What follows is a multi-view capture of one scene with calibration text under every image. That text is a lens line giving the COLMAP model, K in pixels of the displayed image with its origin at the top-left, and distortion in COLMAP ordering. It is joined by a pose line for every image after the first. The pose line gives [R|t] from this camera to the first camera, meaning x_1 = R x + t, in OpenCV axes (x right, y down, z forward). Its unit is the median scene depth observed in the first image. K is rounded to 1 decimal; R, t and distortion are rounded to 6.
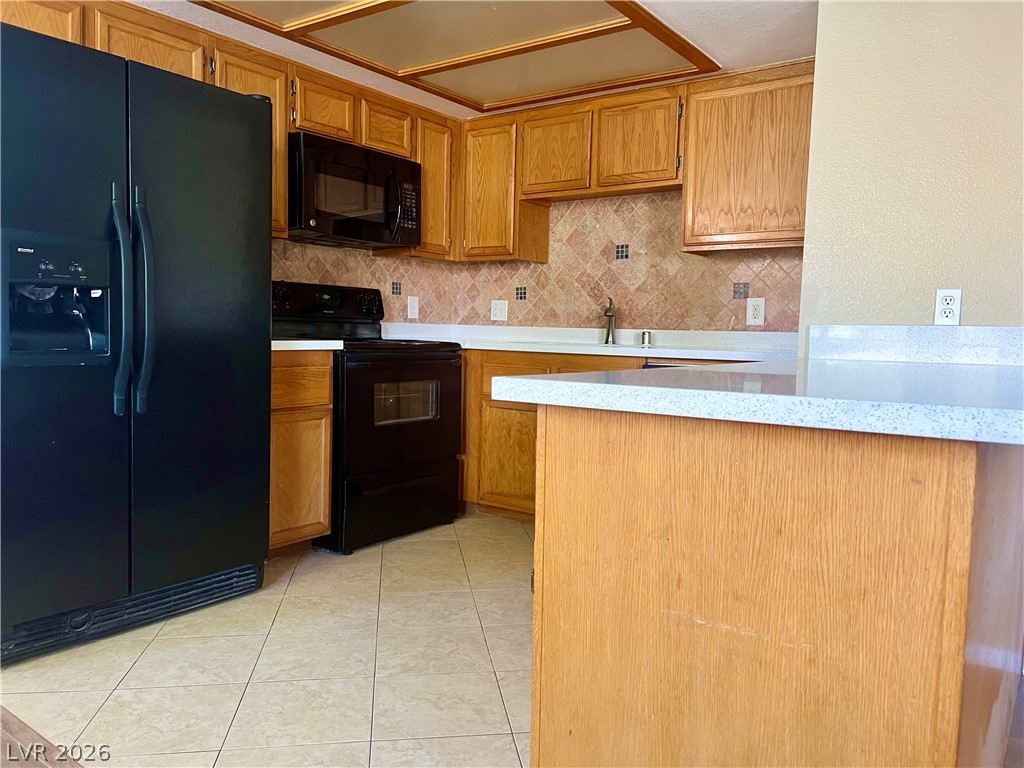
lens RADIAL K [[766.7, 0, 544.5], [0, 766.7, 393.7], [0, 0, 1]] dist [0.013901, -0.023684]
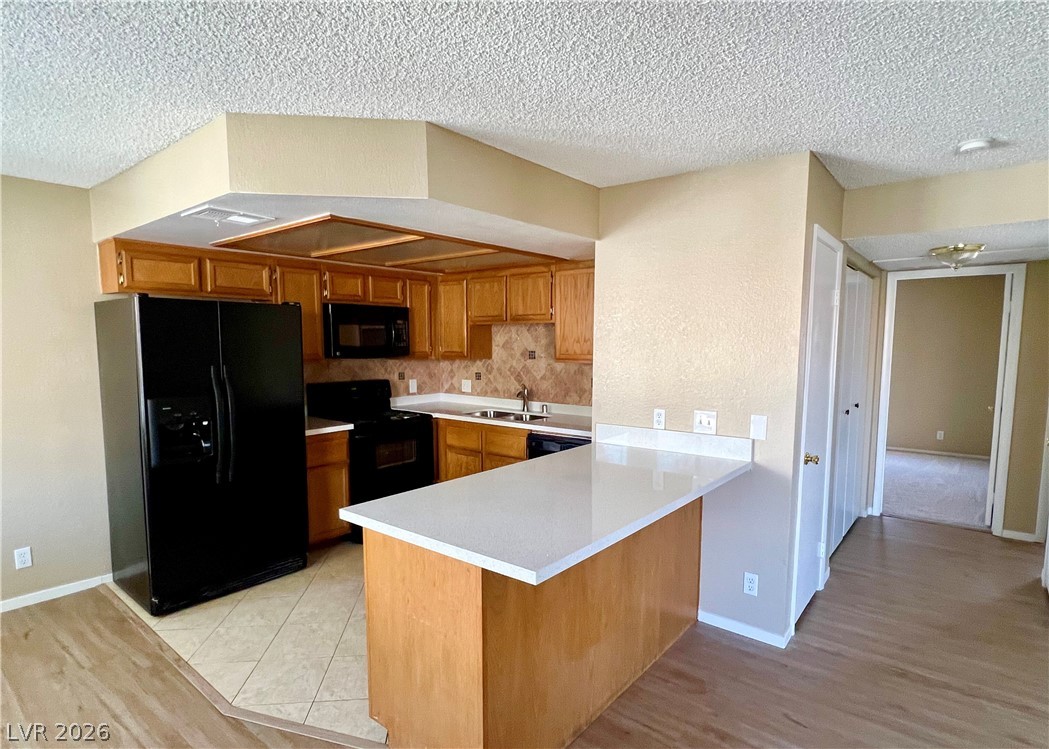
lens RADIAL K [[553.0, 0, 551.4], [0, 553.0, 397.2], [0, 0, 1]] dist [-0.020961, 0.000552]
pose [[0.998905, -0.016710, -0.043695, 0.199975], [0.017434, 0.999716, 0.016252, -0.116219], [0.043411, -0.016996, 0.998913, -0.194849]]
